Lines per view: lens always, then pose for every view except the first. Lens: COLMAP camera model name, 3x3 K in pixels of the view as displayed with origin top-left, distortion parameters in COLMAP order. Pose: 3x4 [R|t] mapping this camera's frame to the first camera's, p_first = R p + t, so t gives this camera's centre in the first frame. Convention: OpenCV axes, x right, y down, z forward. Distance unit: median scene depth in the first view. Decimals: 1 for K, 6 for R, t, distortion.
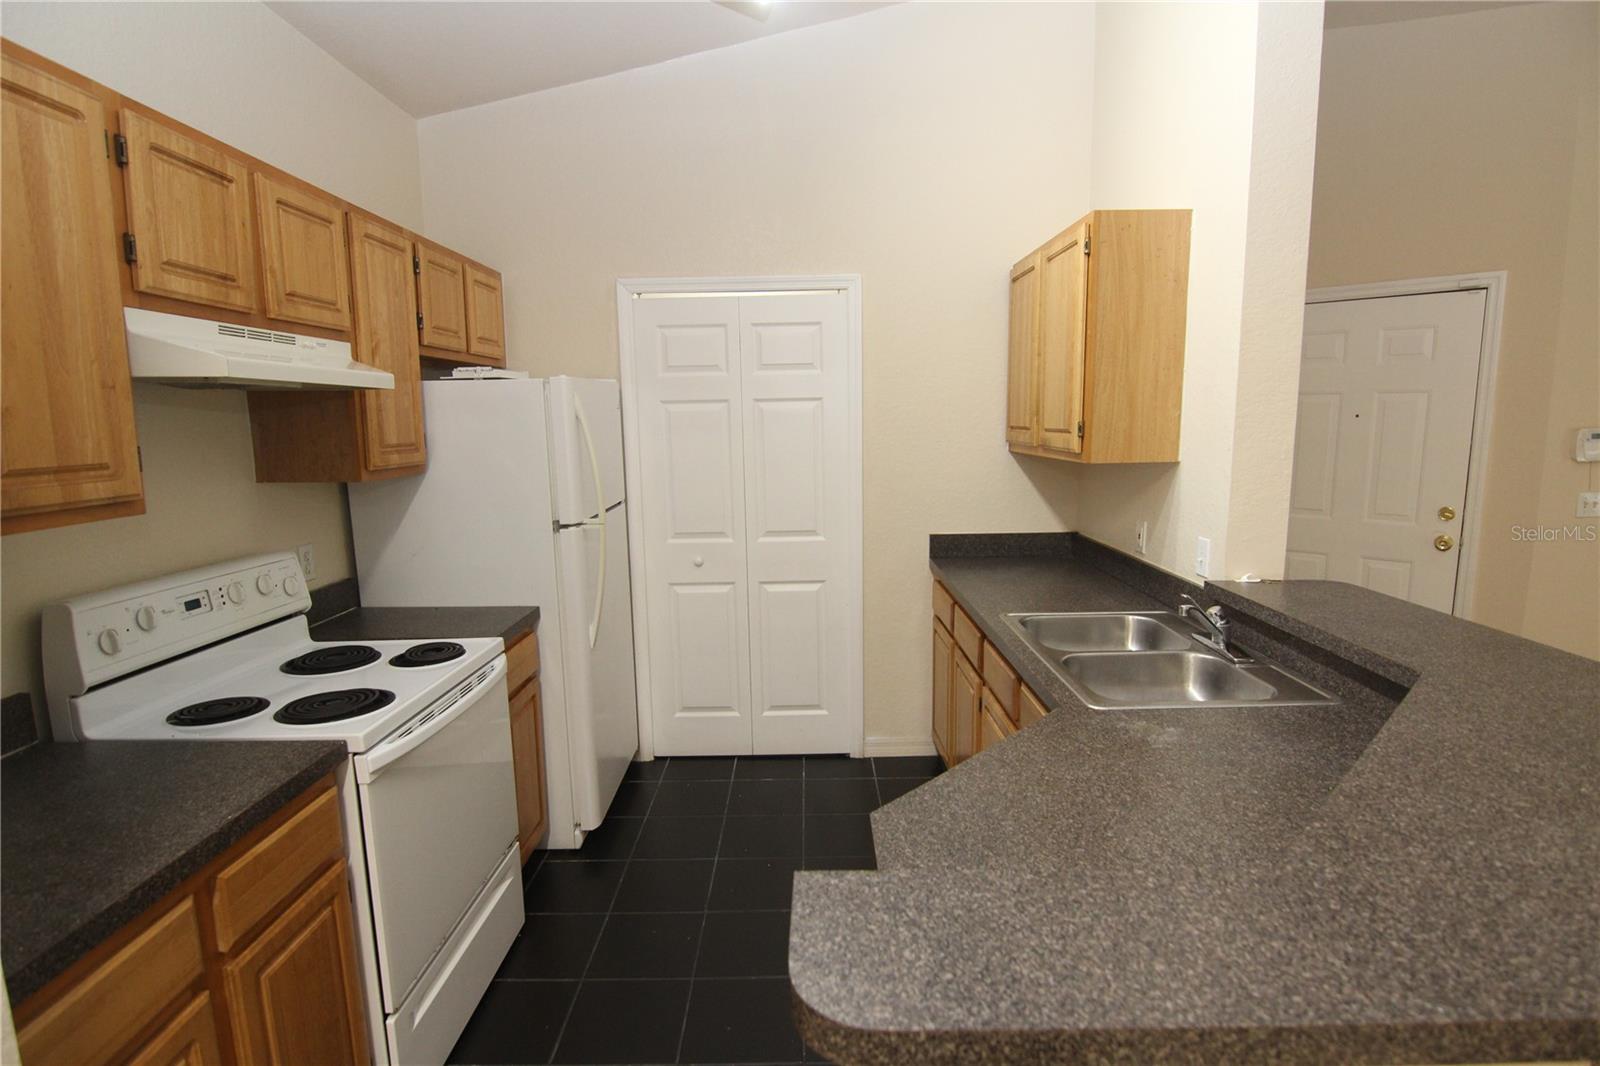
lens RADIAL K [[807.7, 0, 798.3], [0, 807.7, 540.2], [0, 0, 1]] dist [-0.006770, -0.008055]
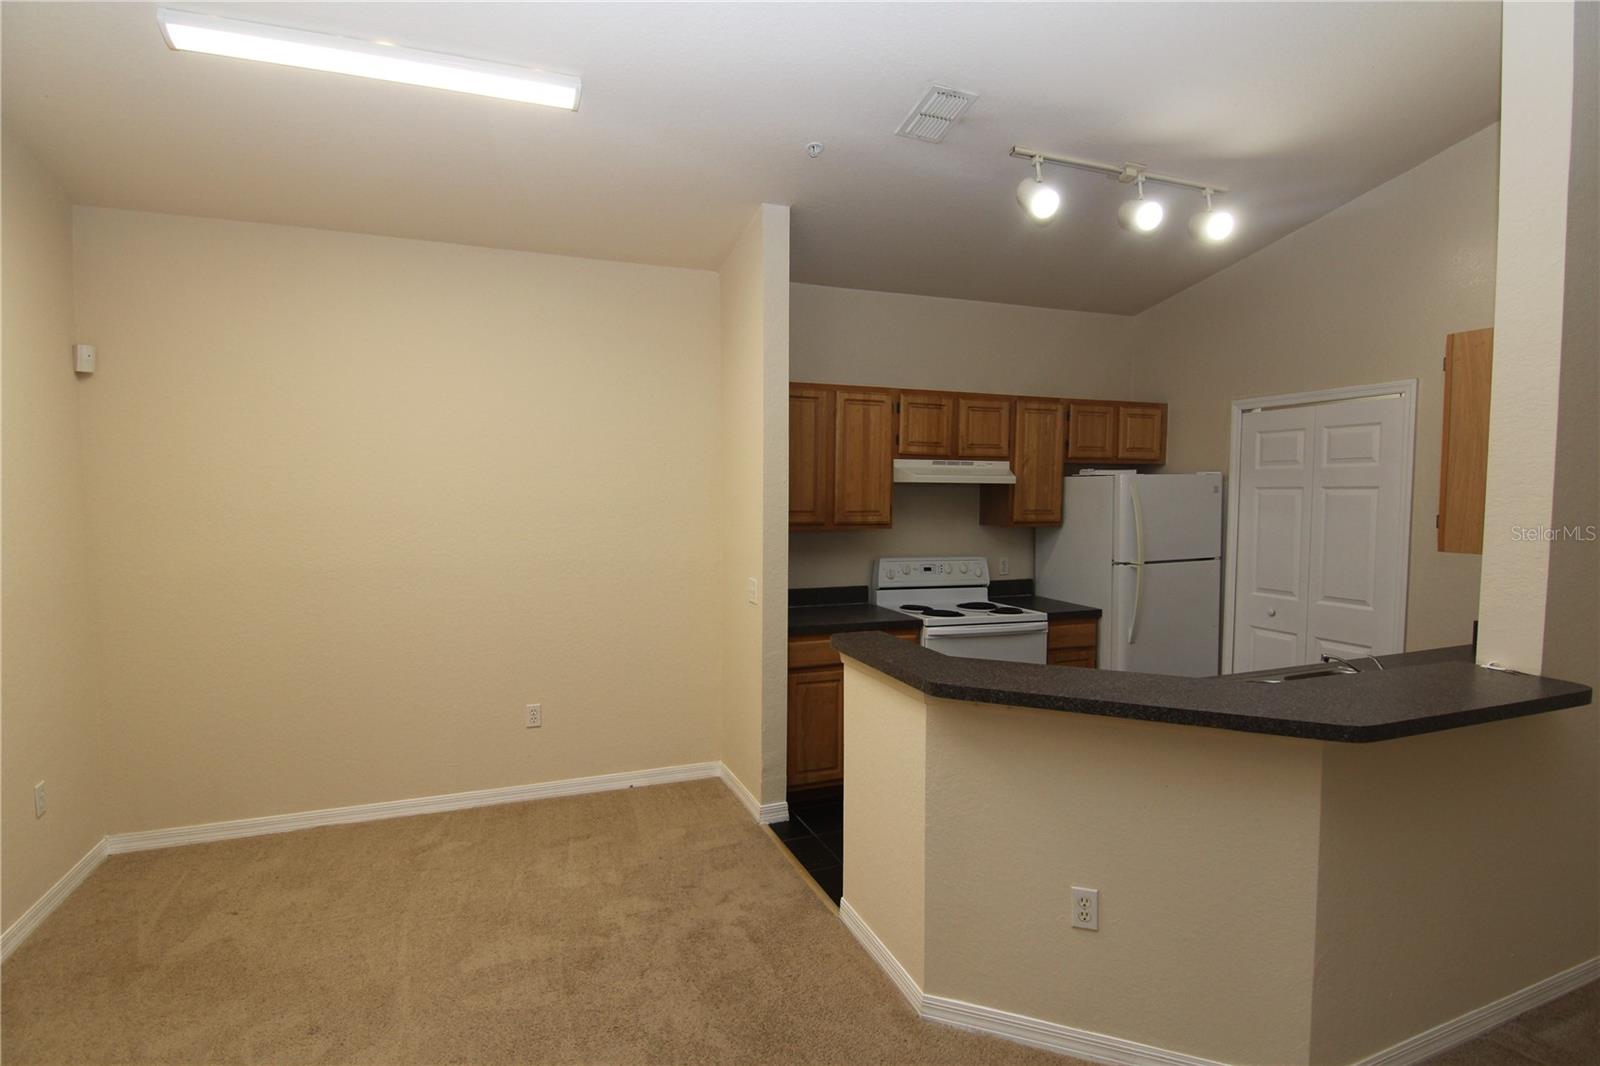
lens RADIAL K [[807.7, 0, 810.2], [0, 807.7, 537.0], [0, 0, 1]] dist [-0.006770, -0.008055]
pose [[0.377331, 0.070401, -0.923399, 1.365681], [-0.150554, 0.988505, 0.013843, 0.001595], [0.913759, 0.133798, 0.383593, -0.301380]]
